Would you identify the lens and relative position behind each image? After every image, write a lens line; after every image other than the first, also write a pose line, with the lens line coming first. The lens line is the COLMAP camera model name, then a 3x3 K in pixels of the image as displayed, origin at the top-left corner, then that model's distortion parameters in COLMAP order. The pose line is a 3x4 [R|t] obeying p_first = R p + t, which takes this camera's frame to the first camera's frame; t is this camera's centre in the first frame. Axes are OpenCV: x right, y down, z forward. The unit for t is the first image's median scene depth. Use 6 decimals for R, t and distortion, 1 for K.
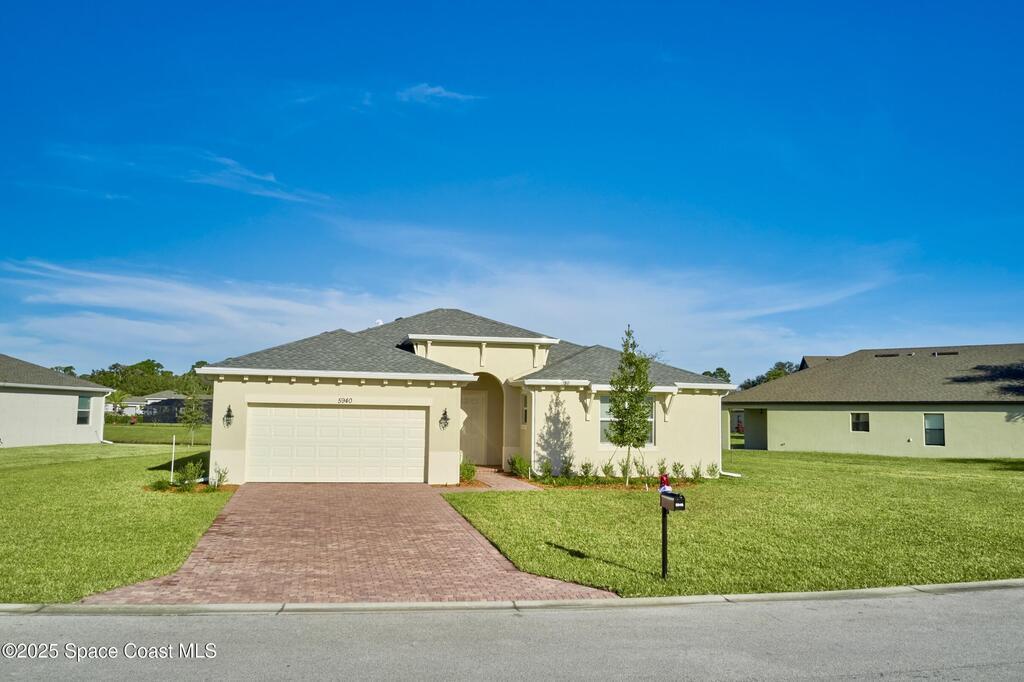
lens RADIAL K [[835.7, 0, 512.0], [0, 835.7, 341.0], [0, 0, 1]] dist [-0.011924, -0.006670]
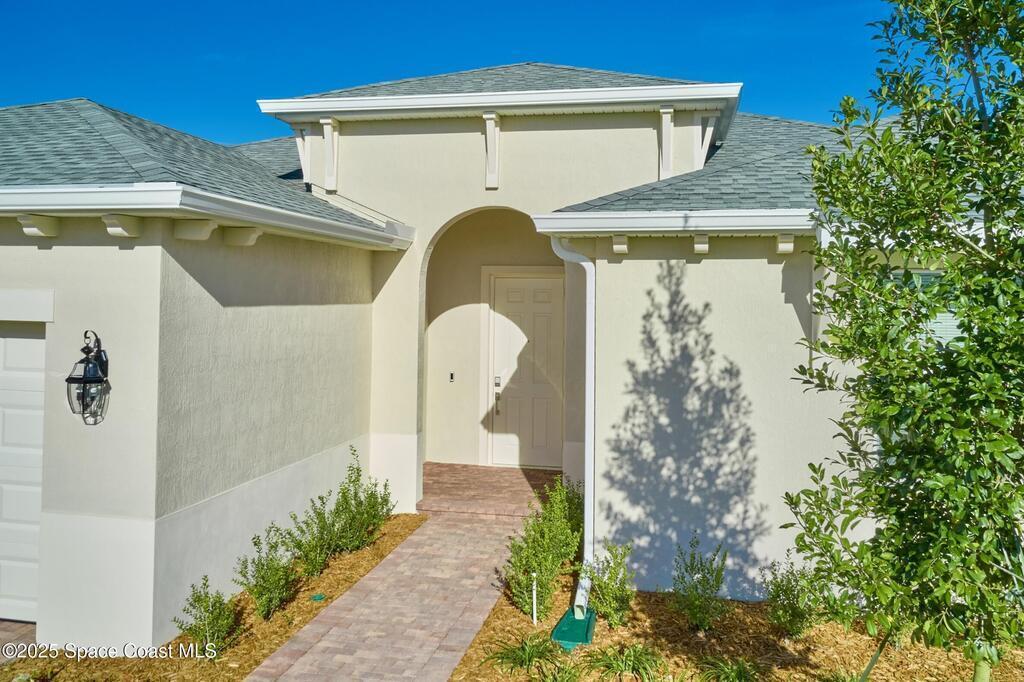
lens RADIAL K [[840.3, 0, 519.4], [0, 840.3, 290.1], [0, 0, 1]] dist [0.002629, 0.000622]
pose [[0.911912, -0.006600, -0.410333, 0.109727], [0.035397, 0.997409, 0.062624, 0.050636], [0.408856, -0.071632, 0.909783, 0.728487]]
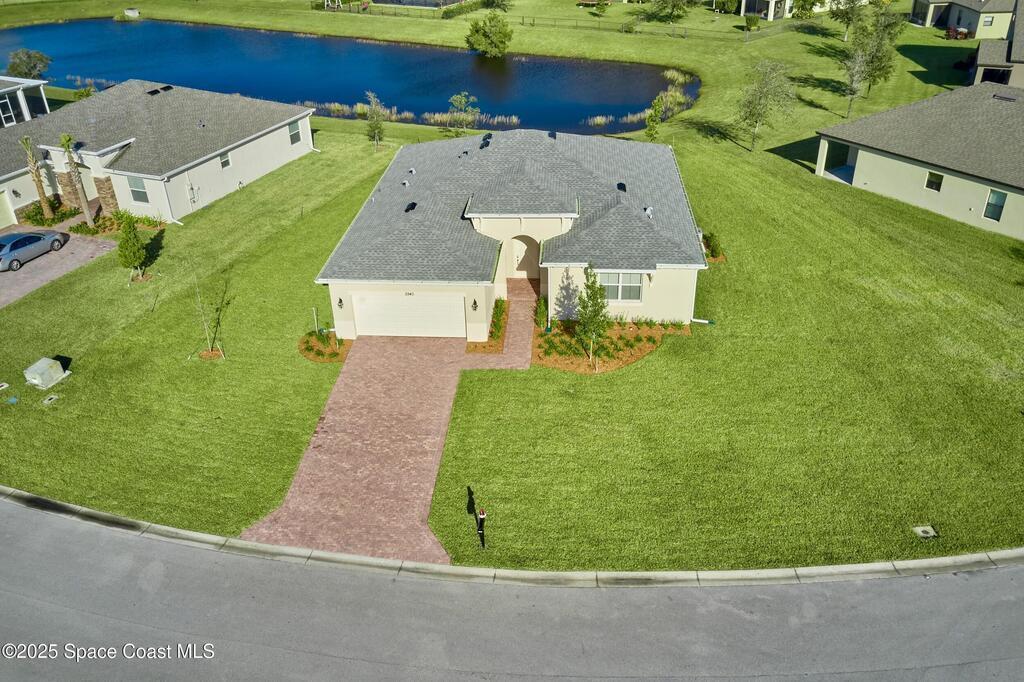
lens RADIAL K [[812.6, 0, 512.0], [0, 812.6, 341.0], [0, 0, 1]] dist [-0.008530, -0.002285]
pose [[0.953307, 0.119607, -0.277310, 0.345740], [0.066070, 0.813390, 0.577954, -0.605527], [0.294689, -0.569290, 0.767508, -0.122114]]
